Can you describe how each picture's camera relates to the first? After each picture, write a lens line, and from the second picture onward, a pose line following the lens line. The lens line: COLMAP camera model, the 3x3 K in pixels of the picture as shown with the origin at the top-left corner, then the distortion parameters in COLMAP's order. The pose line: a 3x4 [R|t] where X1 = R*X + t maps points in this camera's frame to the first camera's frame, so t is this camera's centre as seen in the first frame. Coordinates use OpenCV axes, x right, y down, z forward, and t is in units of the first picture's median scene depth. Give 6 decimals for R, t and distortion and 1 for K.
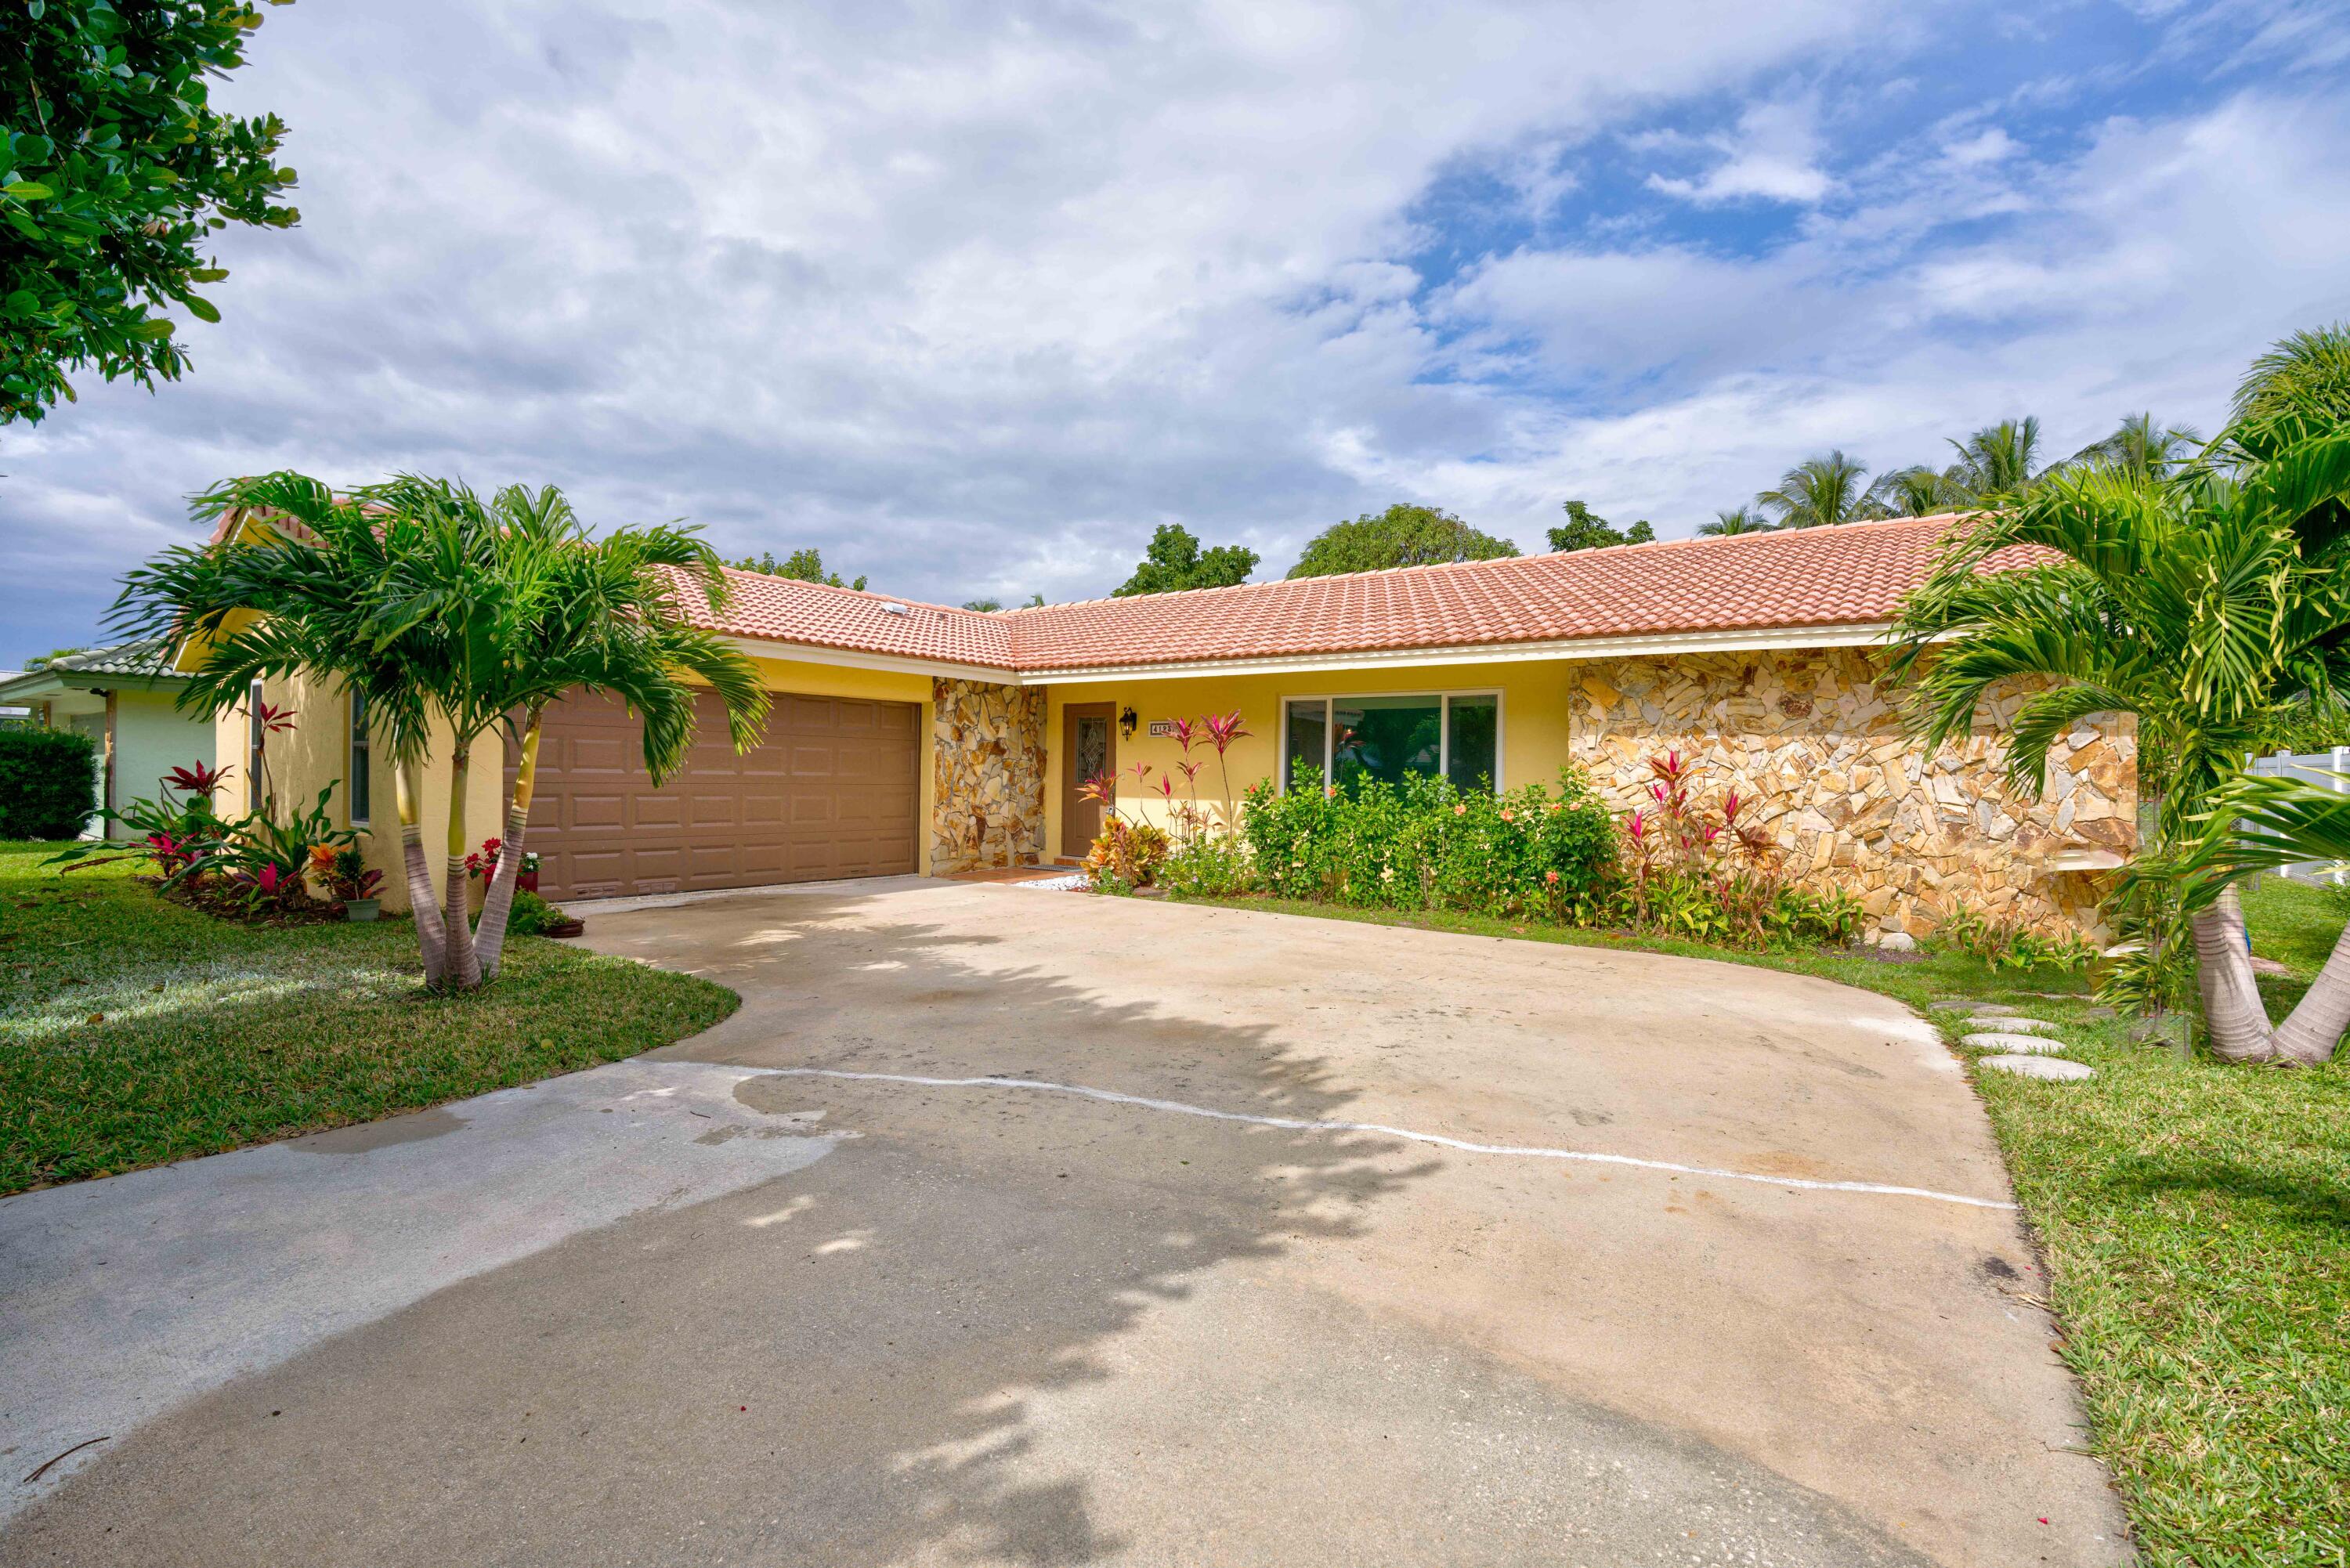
lens RADIAL K [[1090.4, 0, 1162.2], [0, 1090.4, 774.4], [0, 0, 1]] dist [-0.066568, 0.023012]
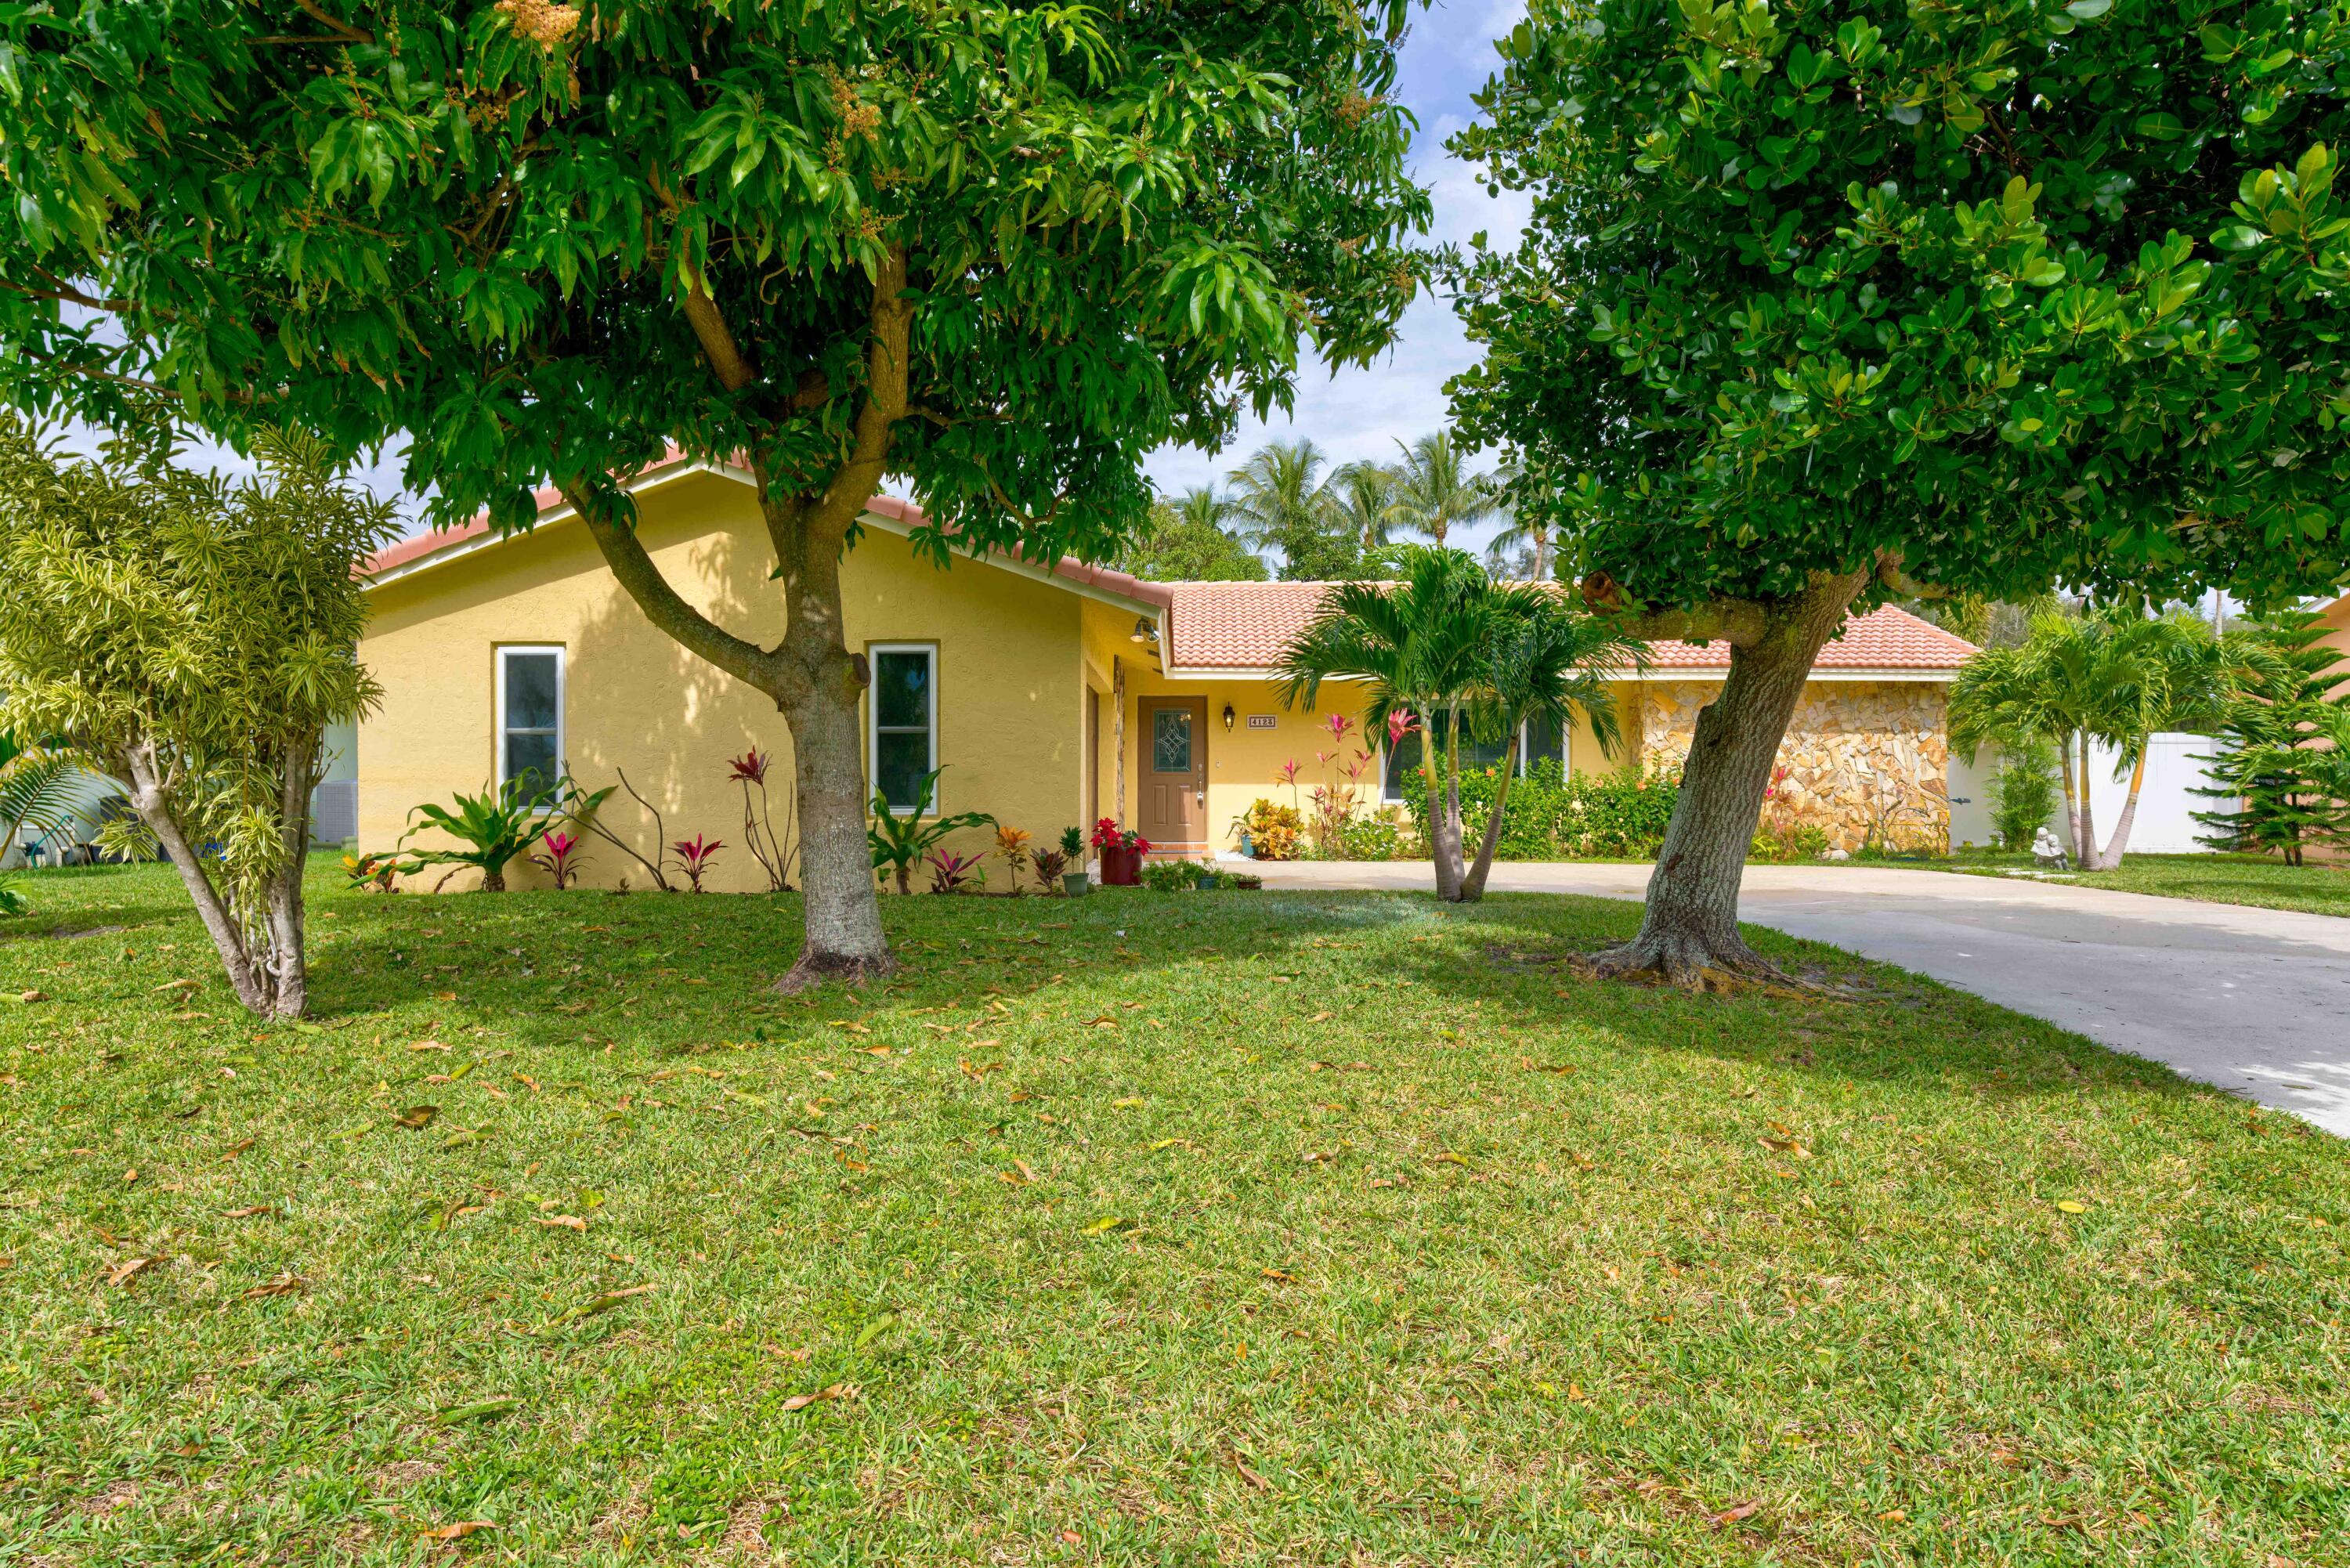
lens RADIAL K [[1503.6, 0, 1175.0], [0, 1503.6, 784.0], [0, 0, 1]] dist [-0.002766, -0.000403]
pose [[0.809228, -0.013180, 0.587347, -1.435747], [0.010504, 0.999913, 0.007965, 0.013266], [-0.587401, -0.000276, 0.809296, -0.289684]]
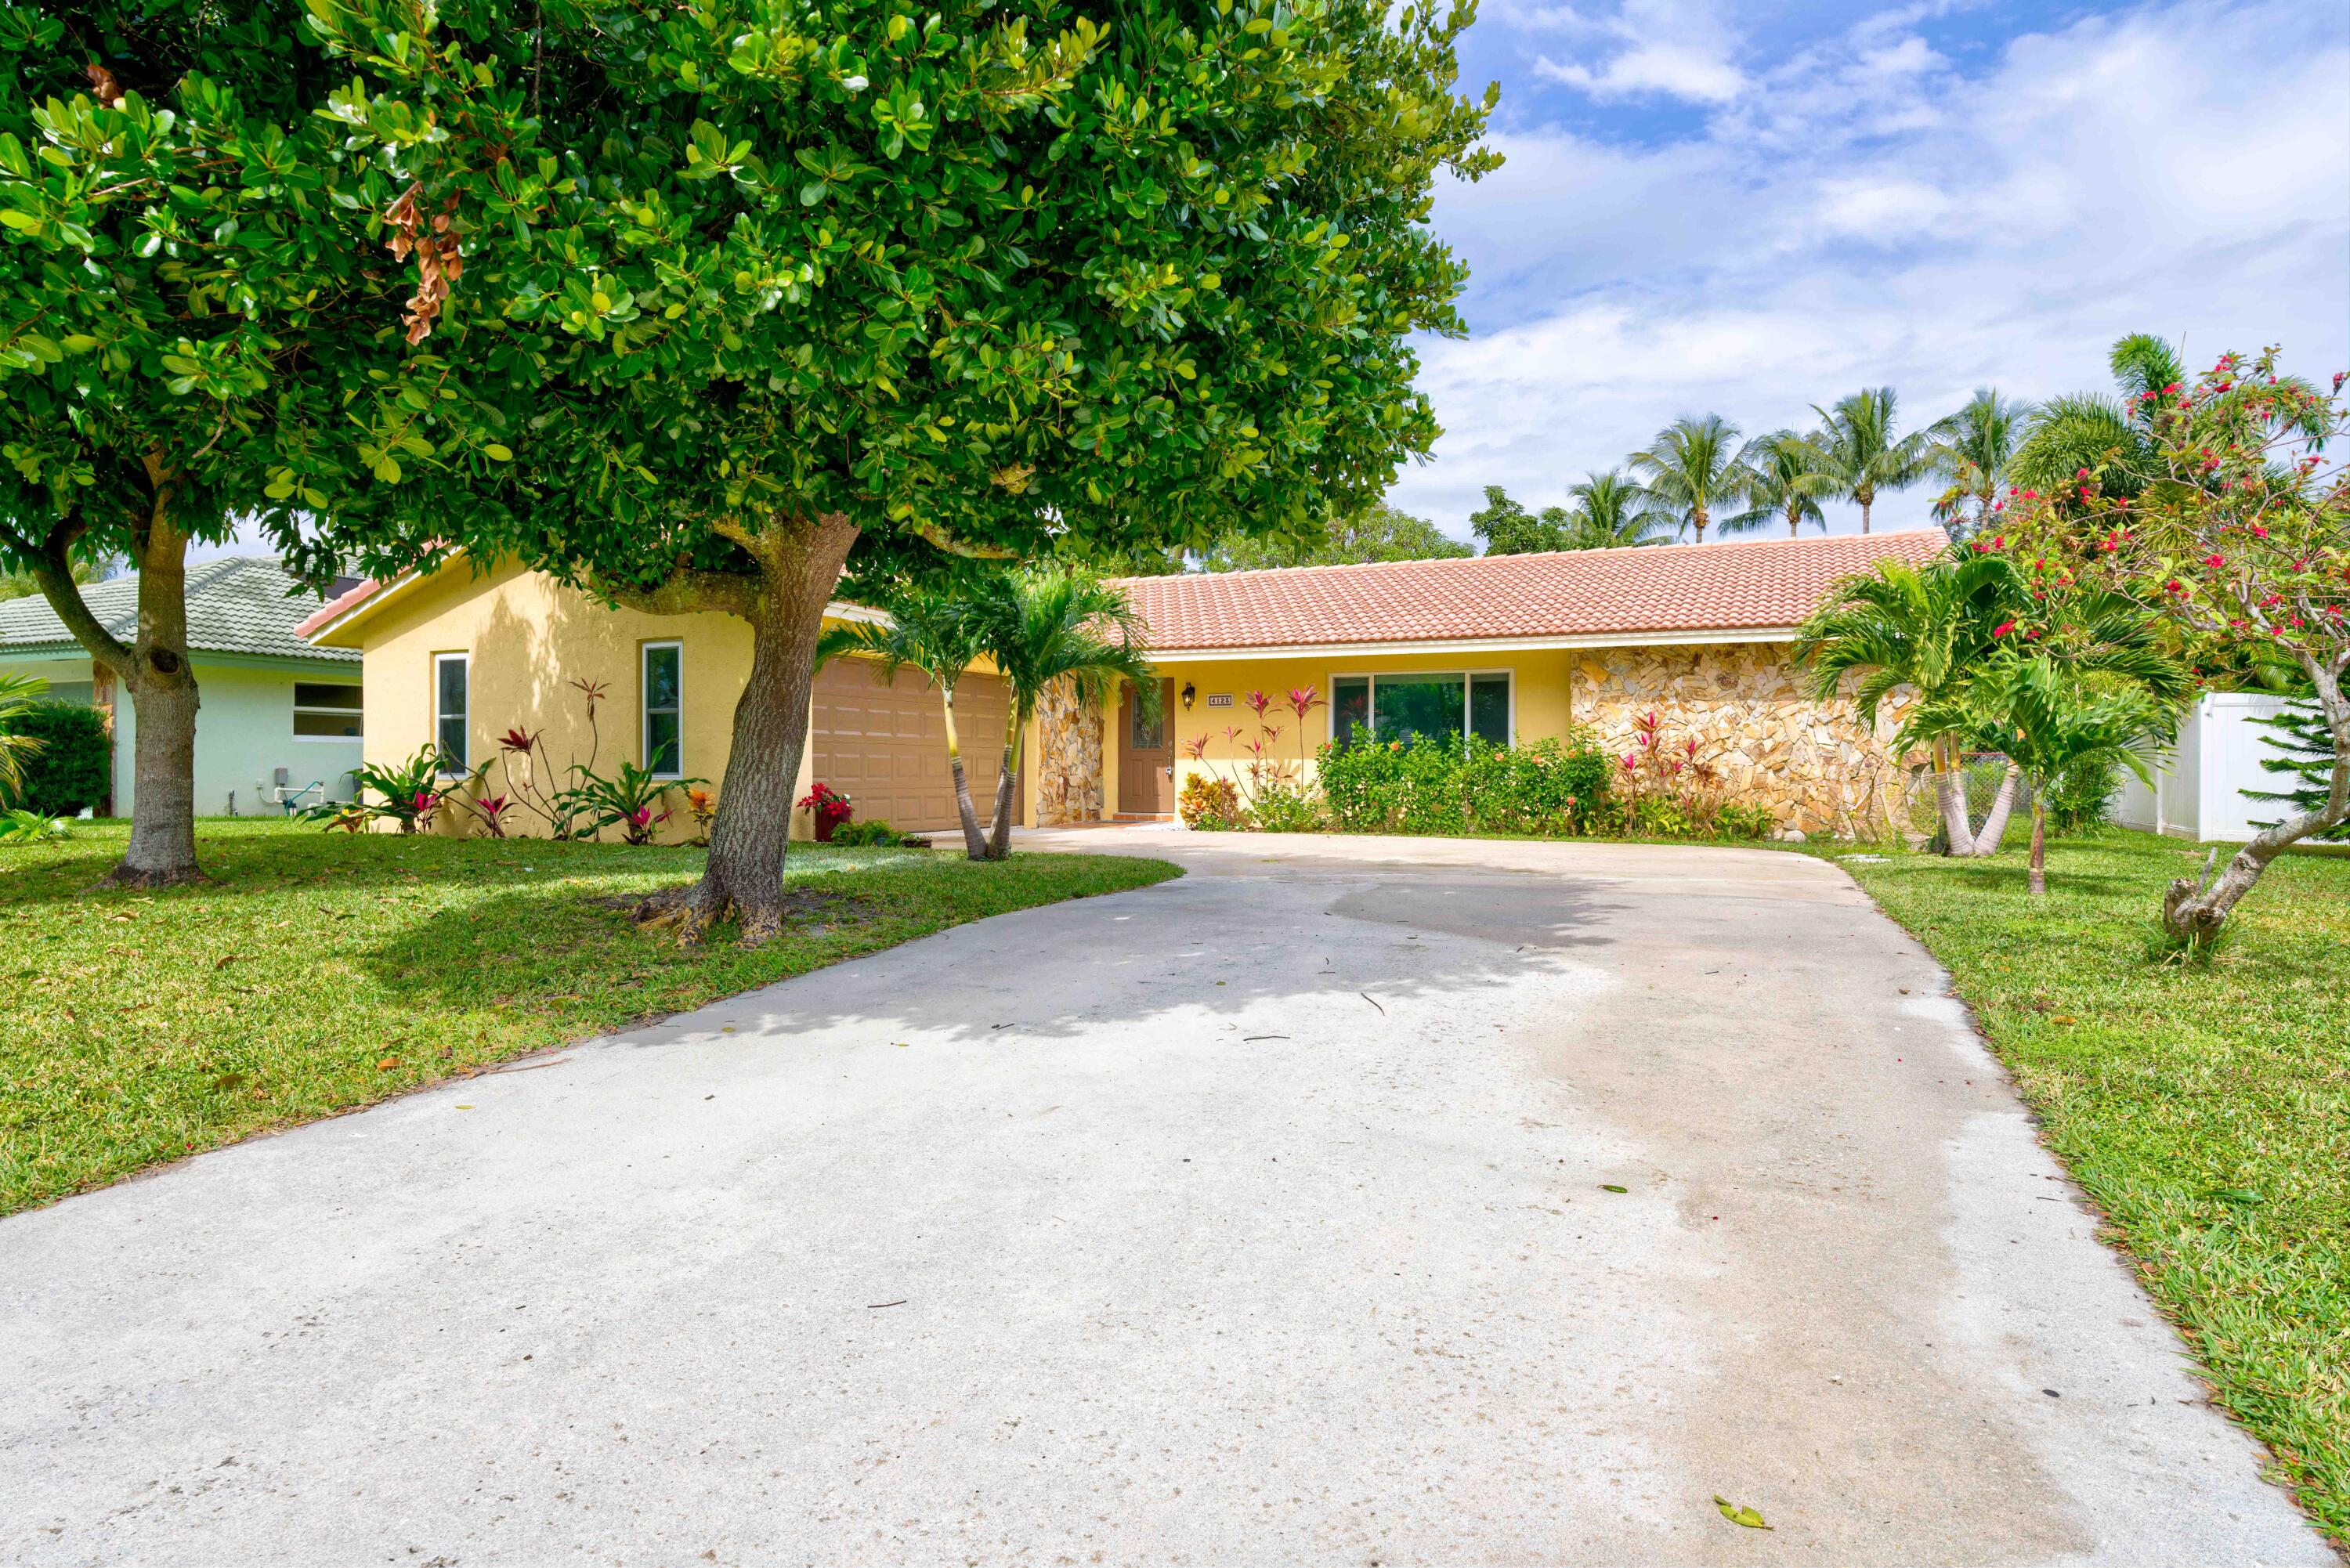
lens RADIAL K [[1402.9, 0, 1167.1], [0, 1402.9, 758.1], [0, 0, 1]] dist [-0.020910, -0.000596]
pose [[0.978899, -0.011166, 0.204041, -0.540135], [0.012492, 0.999908, -0.005211, 0.041527], [-0.203964, 0.007650, 0.978948, -0.706536]]
